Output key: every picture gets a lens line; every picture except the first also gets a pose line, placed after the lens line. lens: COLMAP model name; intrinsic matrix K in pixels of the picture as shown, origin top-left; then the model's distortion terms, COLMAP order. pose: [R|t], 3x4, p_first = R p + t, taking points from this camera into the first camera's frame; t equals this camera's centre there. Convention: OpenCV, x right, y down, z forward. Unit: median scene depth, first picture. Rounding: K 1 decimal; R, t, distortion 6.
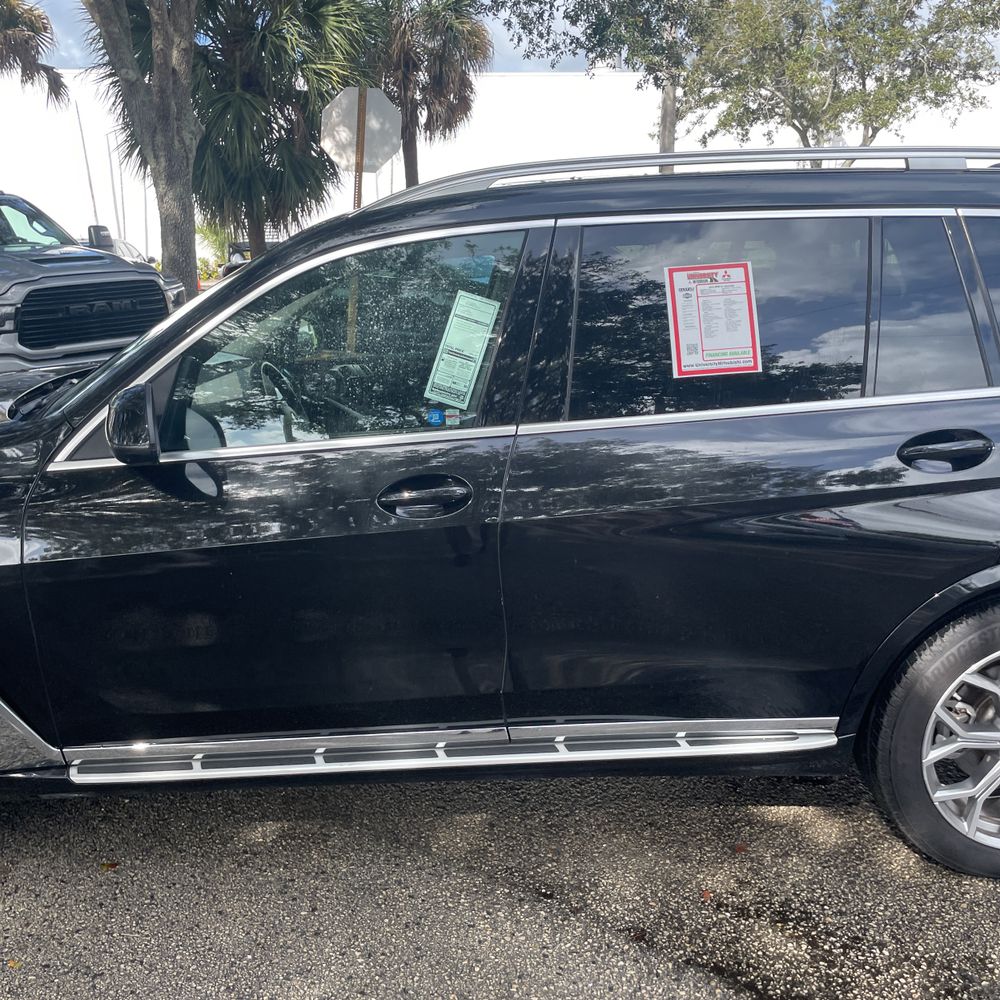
lens RADIAL K [[1014.7, 0, 492.2], [0, 1014.7, 484.4], [0, 0, 1]] dist [0.091375, -0.135535]
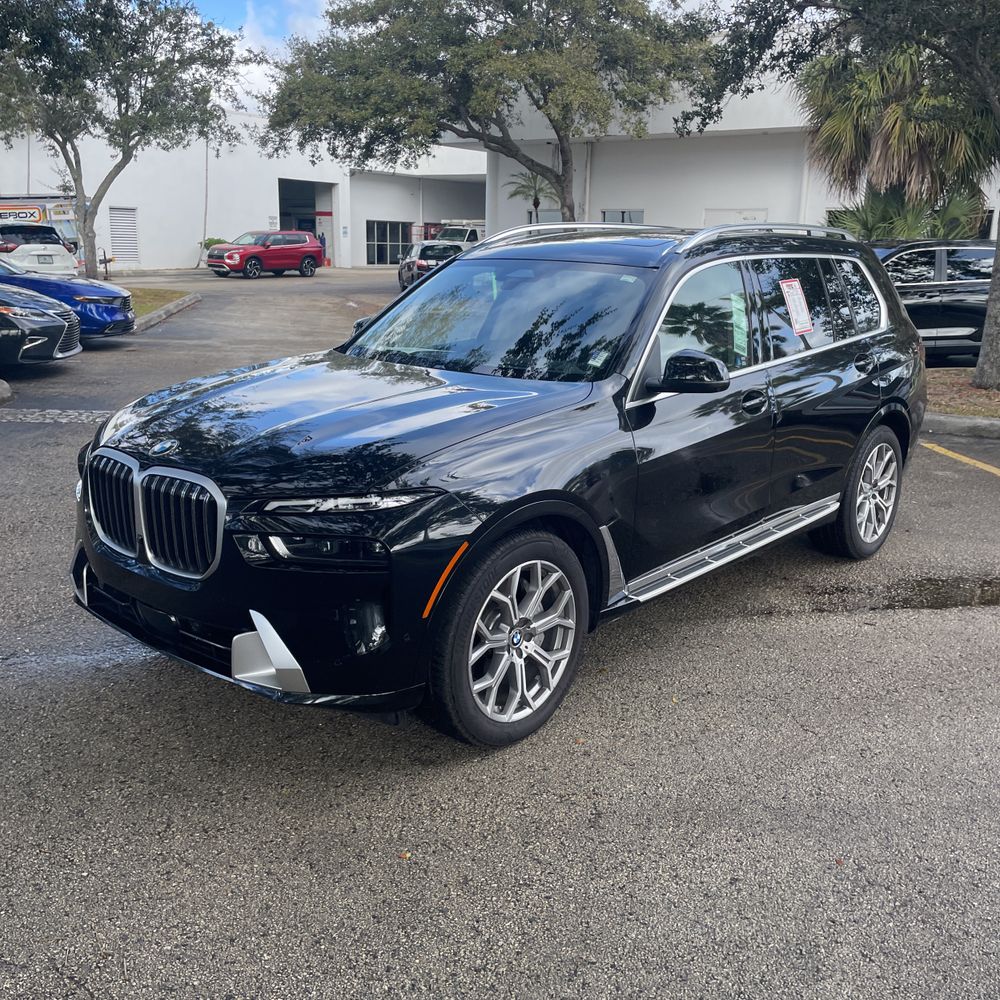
lens RADIAL K [[1009.8, 0, 506.0], [0, 1009.8, 484.9], [0, 0, 1]] dist [0.103074, -0.165841]
pose [[0.671918, -0.142681, 0.726752, -1.531562], [0.147306, 0.987409, 0.057663, -0.012406], [-0.725829, 0.068311, 0.684475, 0.049715]]
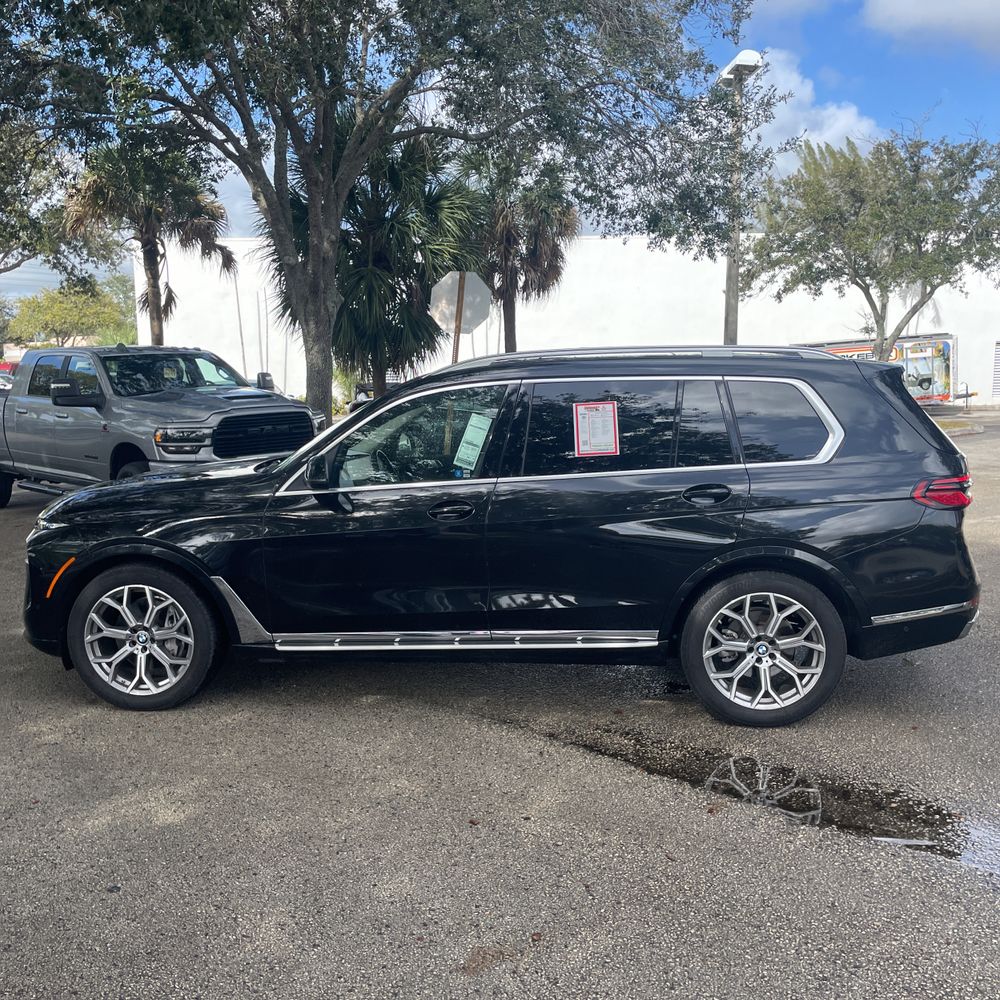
lens RADIAL K [[1015.0, 0, 494.8], [0, 1015.0, 505.6], [0, 0, 1]] dist [0.092865, -0.133117]
pose [[0.994092, 0.020233, -0.106640, 0.211175], [-0.032047, 0.993385, -0.110267, 0.197194], [0.103703, 0.113033, 0.988165, -0.900120]]
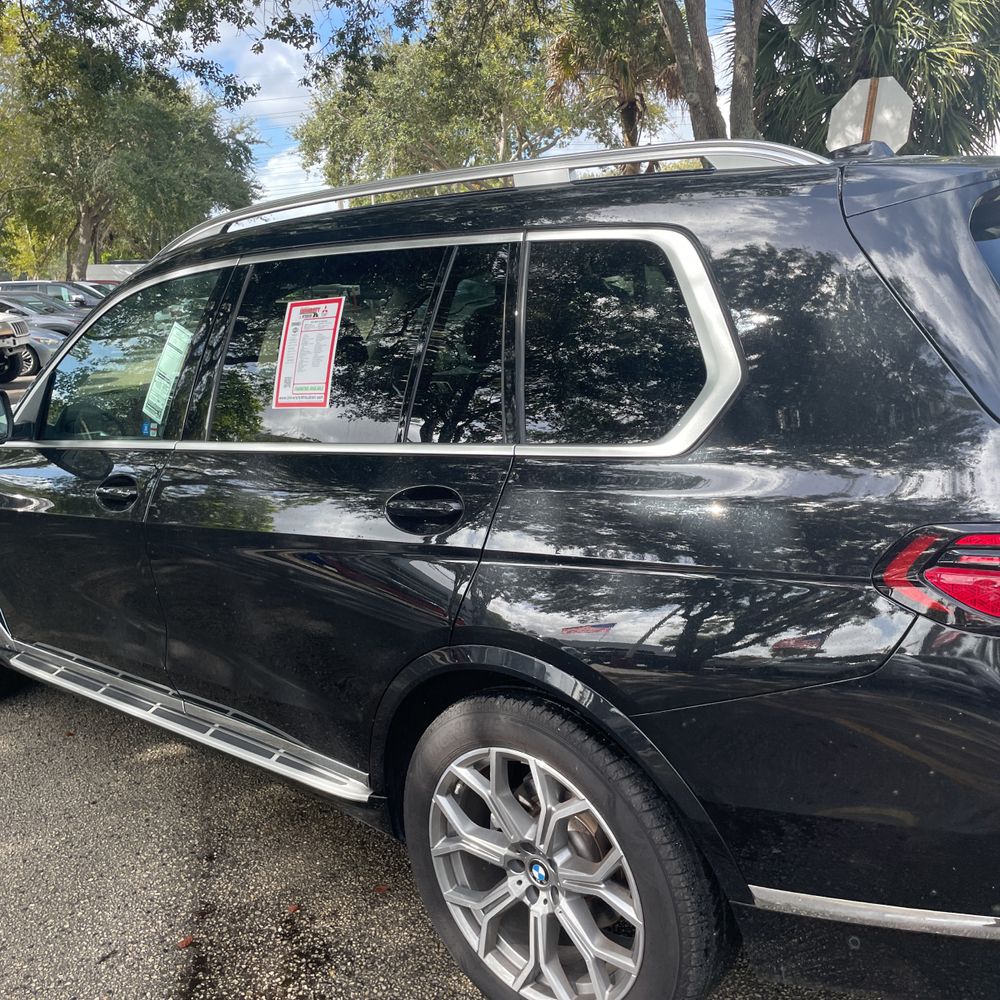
lens RADIAL K [[1020.3, 0, 500.0], [0, 1020.3, 500.0], [0, 0, 1]] dist [0.088263, -0.121859]
pose [[0.743533, 0.117460, -0.658302, 0.949052], [-0.109733, 0.992539, 0.053157, -0.083054], [0.659634, 0.032714, 0.750875, 0.325470]]
